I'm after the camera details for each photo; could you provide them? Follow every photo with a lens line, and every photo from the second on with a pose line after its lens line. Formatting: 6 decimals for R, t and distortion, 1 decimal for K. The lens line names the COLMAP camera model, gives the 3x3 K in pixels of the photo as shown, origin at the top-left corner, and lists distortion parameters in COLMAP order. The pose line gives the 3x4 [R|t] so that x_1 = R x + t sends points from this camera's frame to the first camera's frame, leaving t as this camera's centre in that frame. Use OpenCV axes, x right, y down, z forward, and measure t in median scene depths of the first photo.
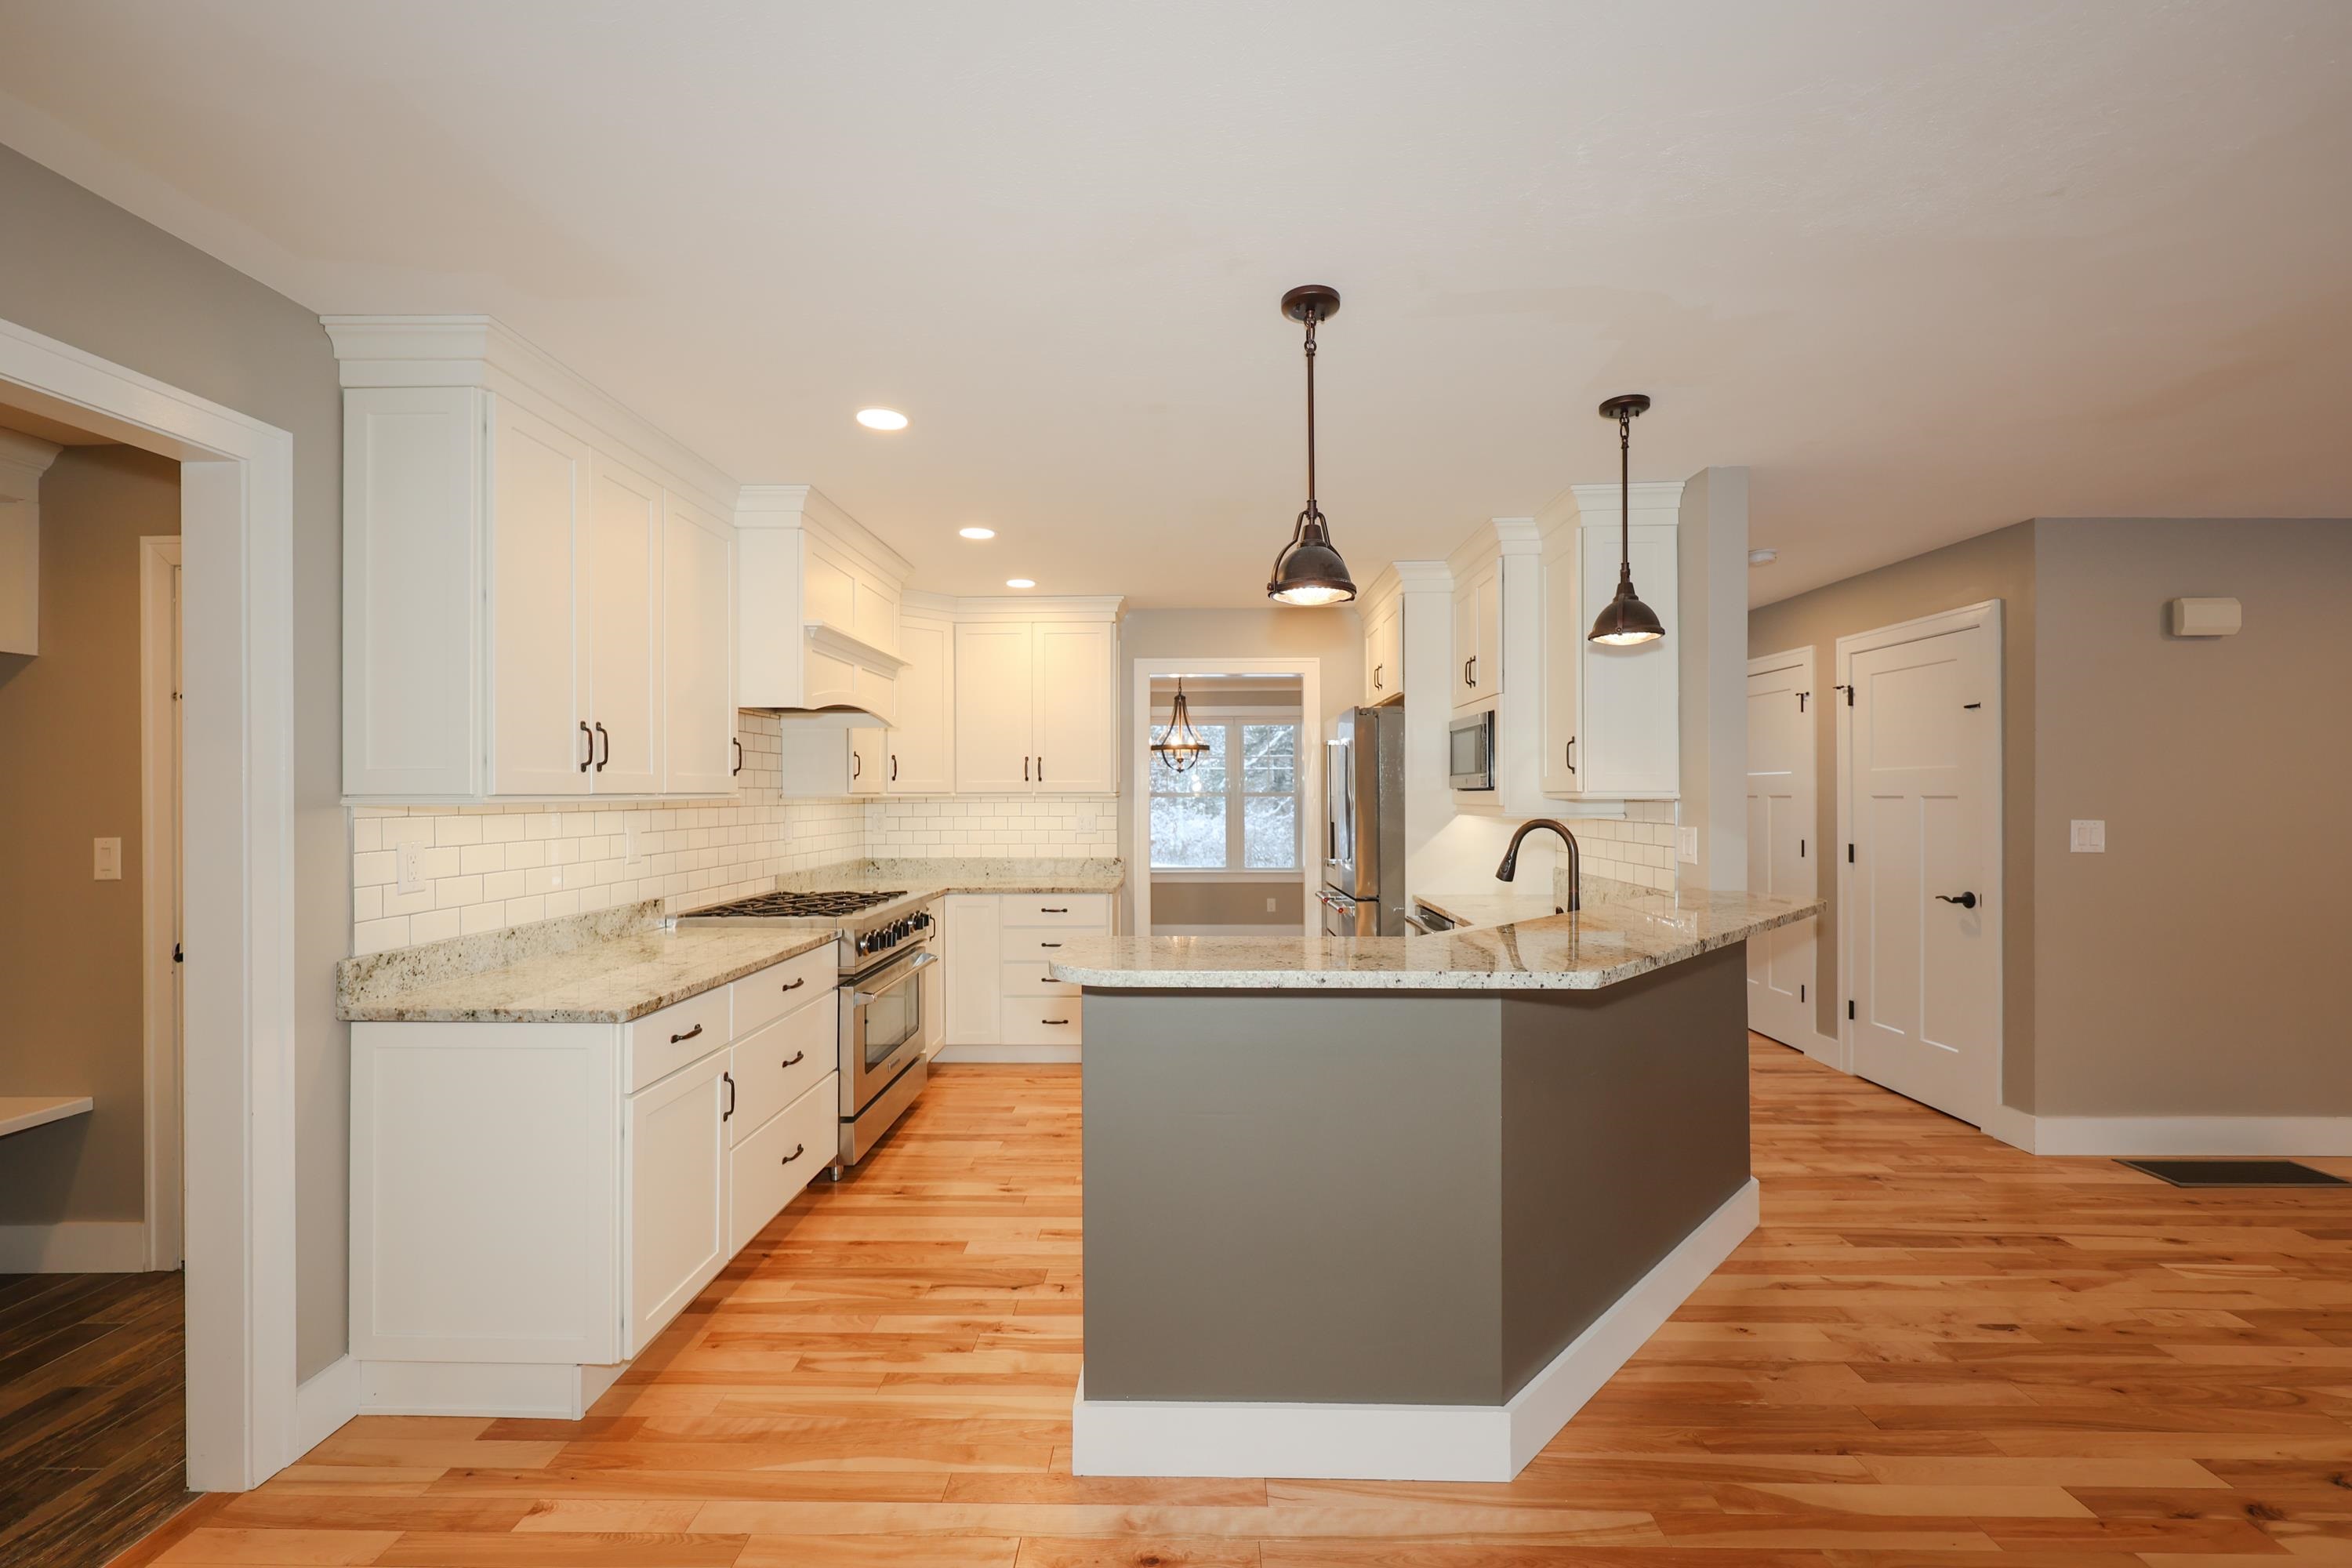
lens RADIAL K [[941.1, 0, 1175.0], [0, 941.1, 795.4], [0, 0, 1]] dist [0.002004, 0.000078]
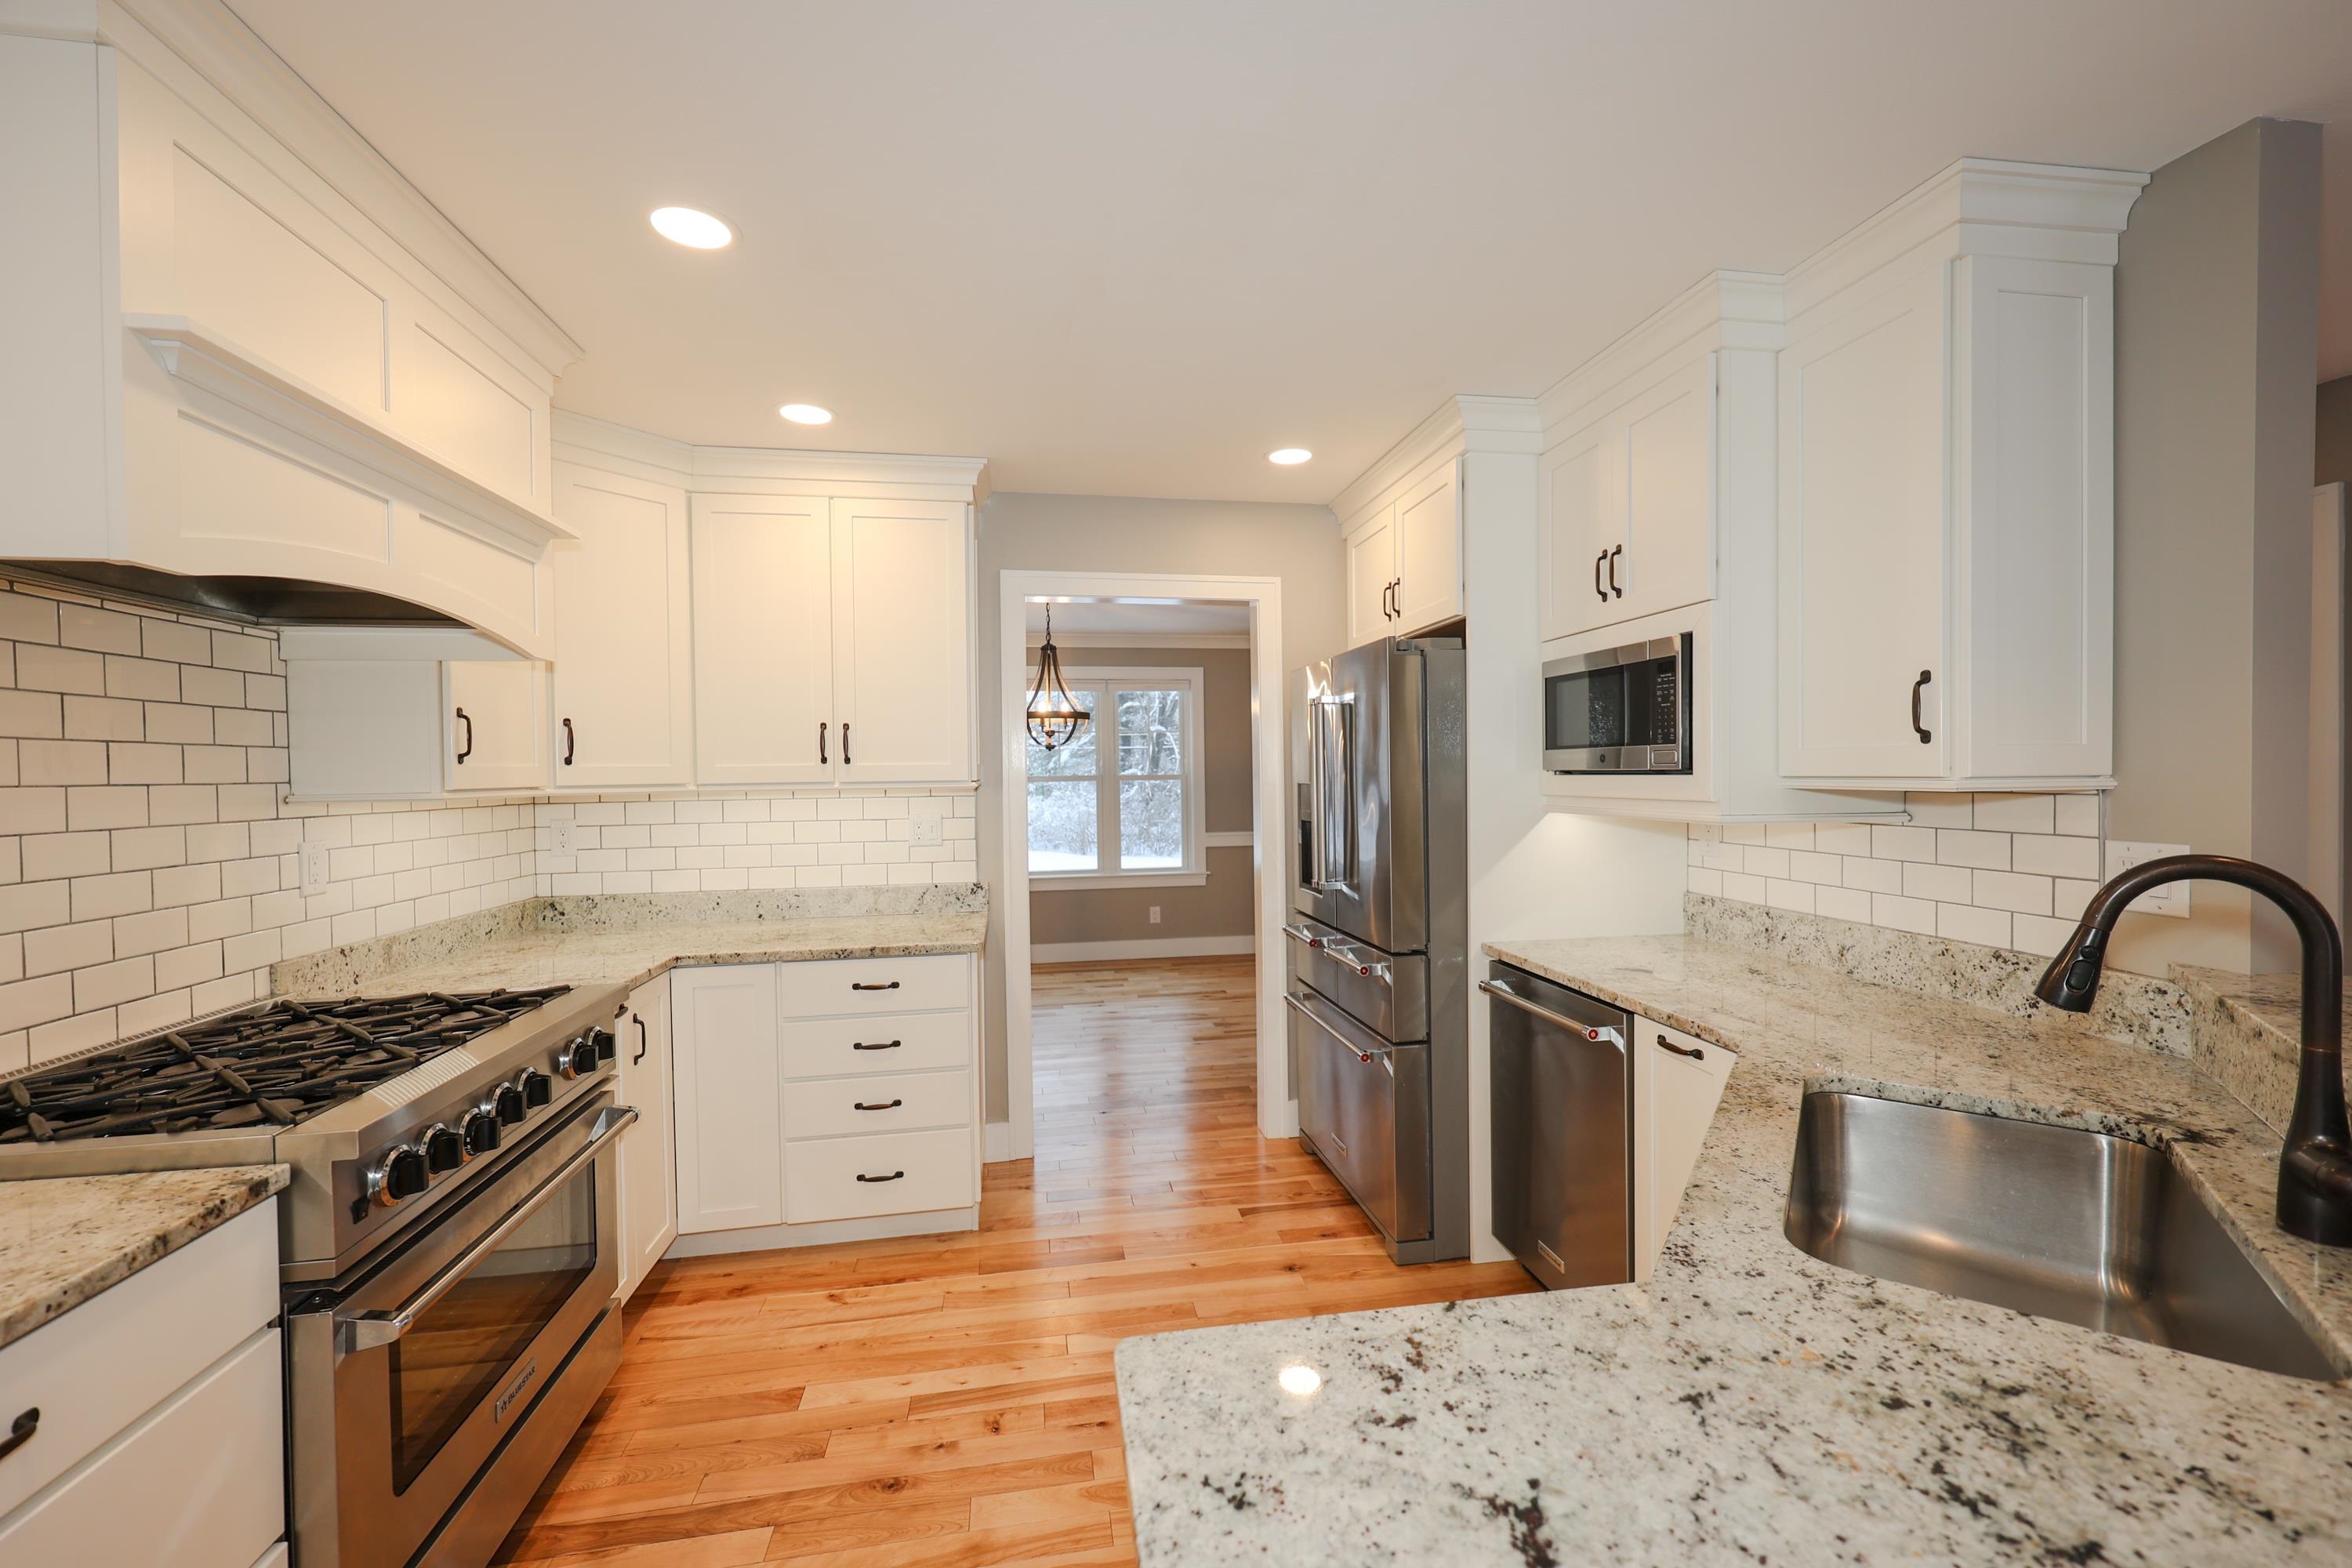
lens RADIAL K [[935.3, 0, 1176.0], [0, 935.3, 784.0], [0, 0, 1]] dist [-0.001992, -0.000287]
pose [[0.982161, -0.012193, 0.187647, -0.053152], [0.010284, 0.999885, 0.011147, -0.007111], [-0.187762, -0.009019, 0.982173, 0.400809]]
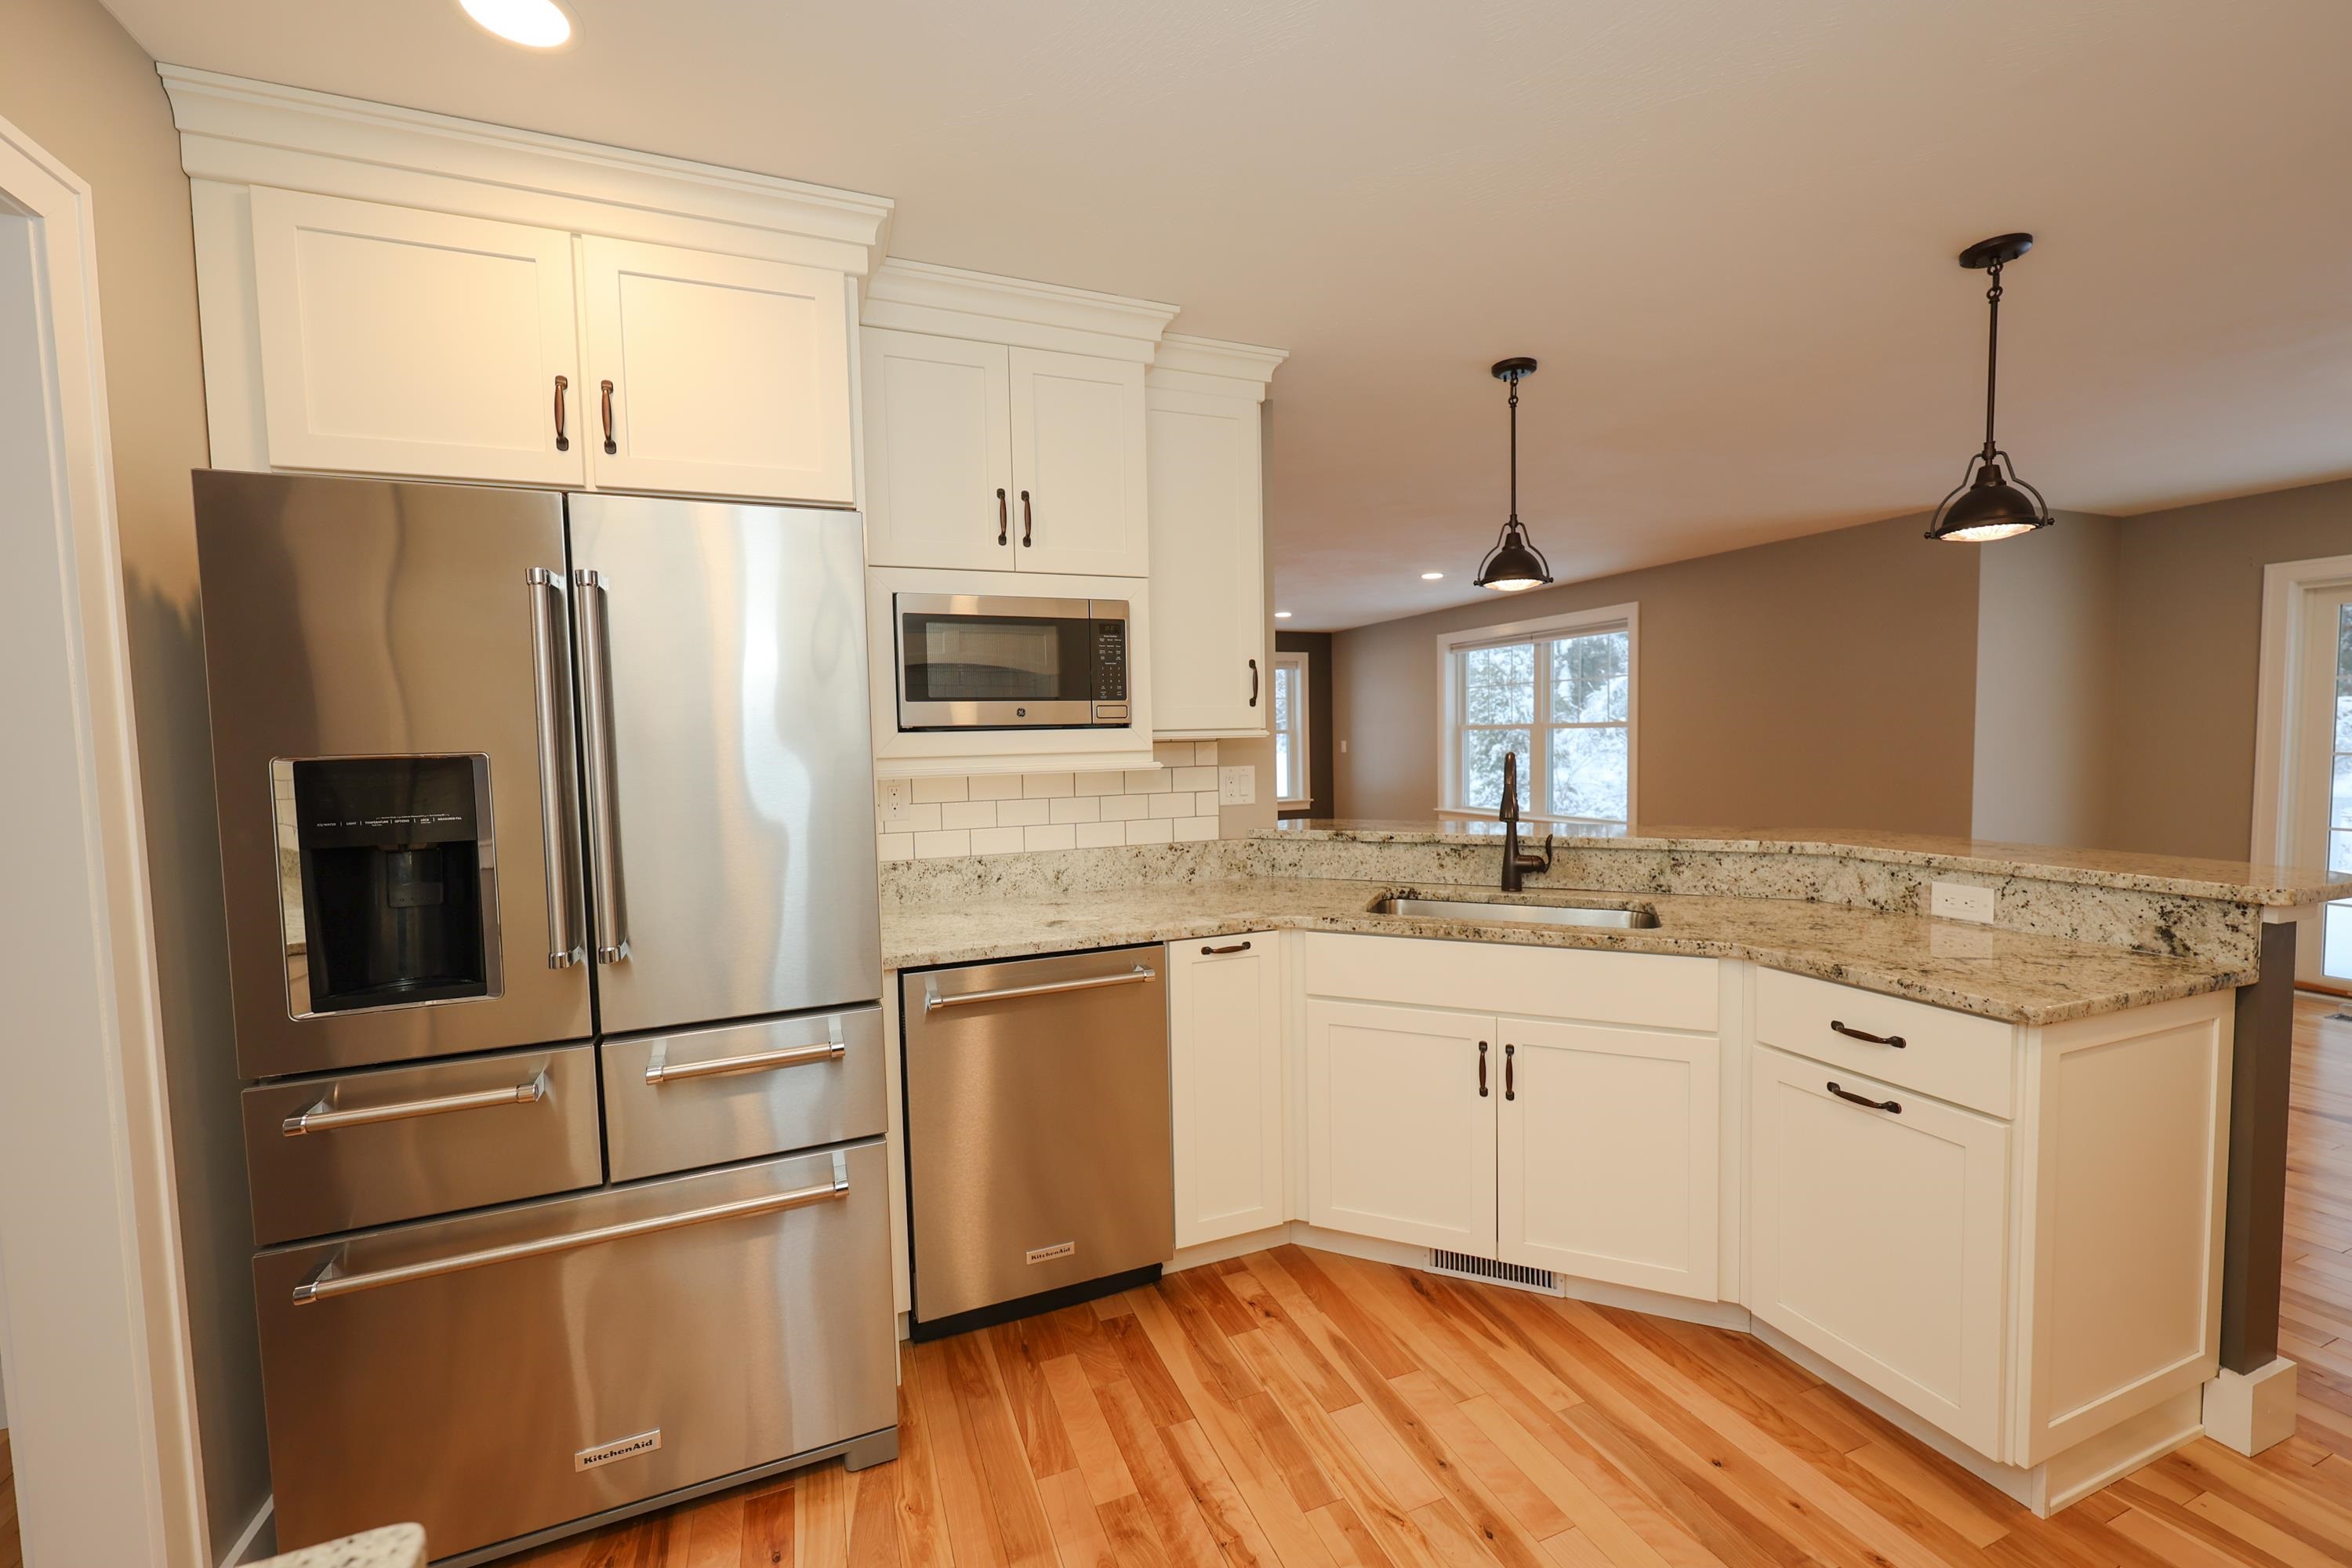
lens RADIAL K [[941.1, 0, 1175.0], [0, 941.1, 795.4], [0, 0, 1]] dist [0.002004, 0.000078]
pose [[-0.401065, -0.044760, 0.914956, -0.203448], [0.024353, 0.997932, 0.059494, 0.002481], [-0.915726, 0.046143, -0.399145, 0.965067]]
